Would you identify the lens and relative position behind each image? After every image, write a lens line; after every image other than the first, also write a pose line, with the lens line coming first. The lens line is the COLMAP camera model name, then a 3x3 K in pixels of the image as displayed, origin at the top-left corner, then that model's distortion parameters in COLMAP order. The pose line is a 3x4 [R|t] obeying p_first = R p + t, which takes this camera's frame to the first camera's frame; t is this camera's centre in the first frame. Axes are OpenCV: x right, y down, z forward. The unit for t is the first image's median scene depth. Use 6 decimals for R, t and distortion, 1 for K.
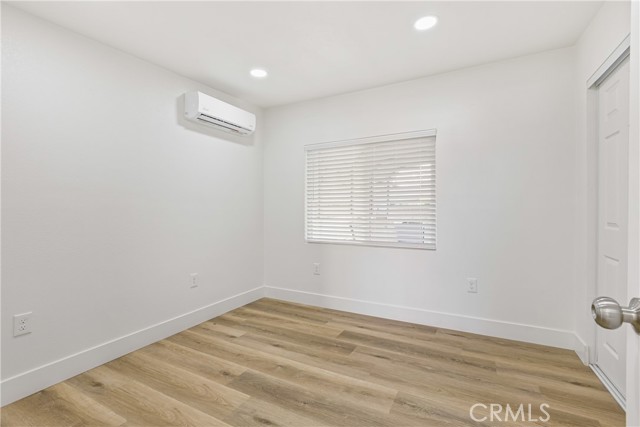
lens RADIAL K [[290.5, 0, 322.1], [0, 290.5, 210.8], [0, 0, 1]] dist [0.001632, 0.000349]
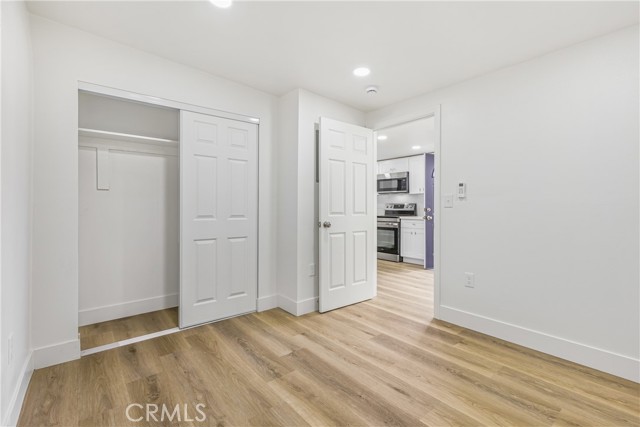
lens RADIAL K [[290.5, 0, 322.1], [0, 290.5, 210.8], [0, 0, 1]] dist [0.001632, 0.000349]
pose [[-0.927355, 0.000801, 0.374183, -0.195516], [0.005321, 0.999925, 0.011045, 0.008317], [-0.374146, 0.012233, -0.927289, 1.229464]]
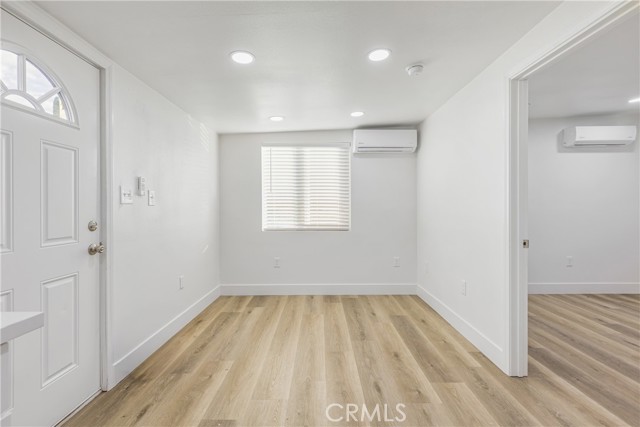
lens RADIAL K [[290.5, 0, 322.1], [0, 290.5, 210.8], [0, 0, 1]] dist [0.001632, 0.000349]
pose [[0.475639, 0.012030, -0.879558, 0.226873], [-0.001383, 0.999915, 0.012928, -0.019341], [0.879639, -0.004933, 0.475616, -0.732058]]
